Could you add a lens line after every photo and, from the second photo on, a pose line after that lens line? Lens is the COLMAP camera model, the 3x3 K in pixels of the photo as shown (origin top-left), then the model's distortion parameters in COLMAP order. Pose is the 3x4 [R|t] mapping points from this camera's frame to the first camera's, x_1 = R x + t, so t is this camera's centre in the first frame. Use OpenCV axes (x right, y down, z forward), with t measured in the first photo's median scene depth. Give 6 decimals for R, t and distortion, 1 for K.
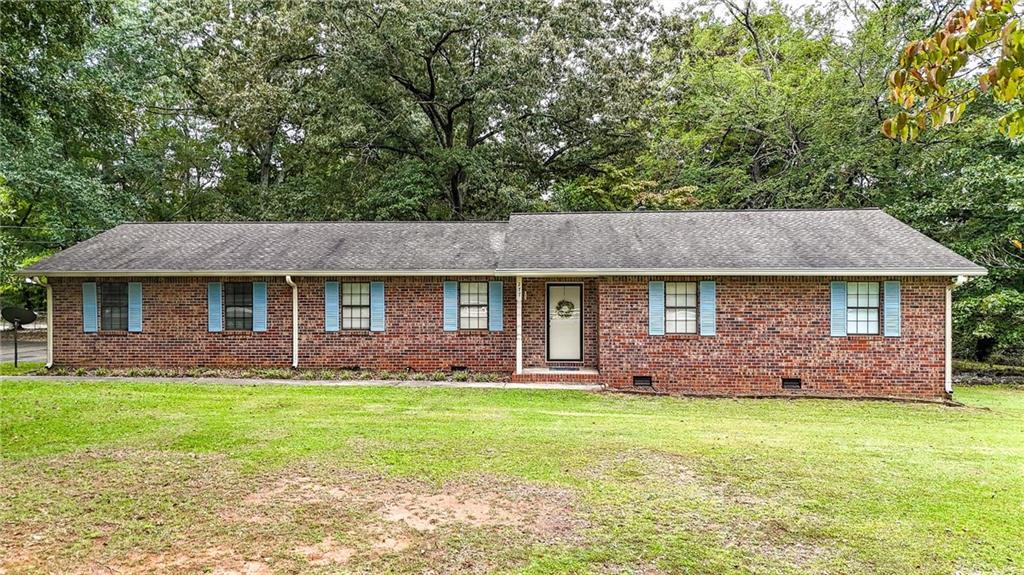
lens RADIAL K [[757.9, 0, 512.0], [0, 757.9, 287.5], [0, 0, 1]] dist [0.079103, -0.078630]
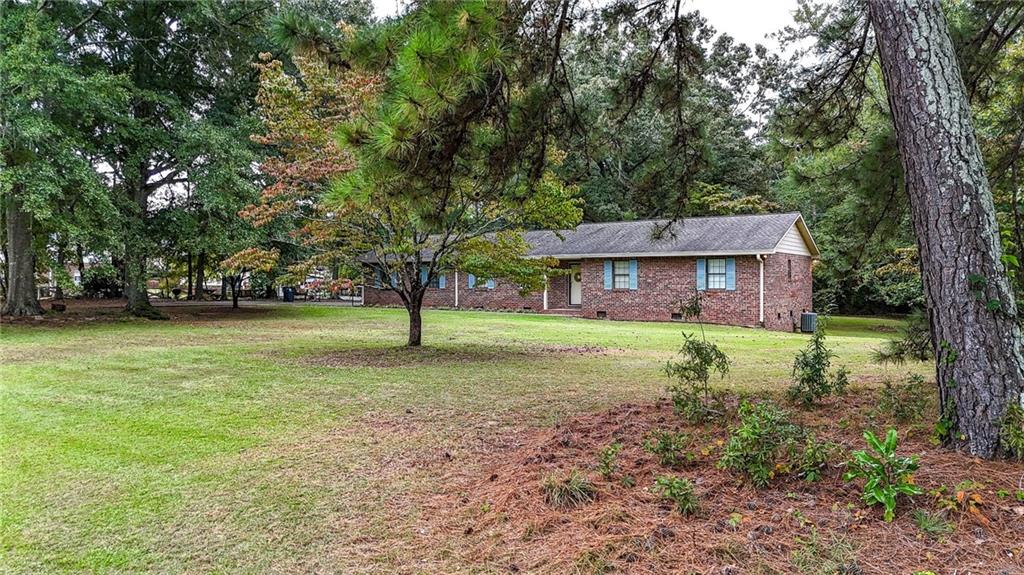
lens RADIAL K [[757.9, 0, 512.0], [0, 757.9, 287.5], [0, 0, 1]] dist [0.079103, -0.078630]
pose [[0.880978, 0.002427, -0.473152, 0.793857], [-0.000643, 0.999992, 0.003932, 0.046612], [0.473158, -0.003160, 0.880972, -0.693520]]
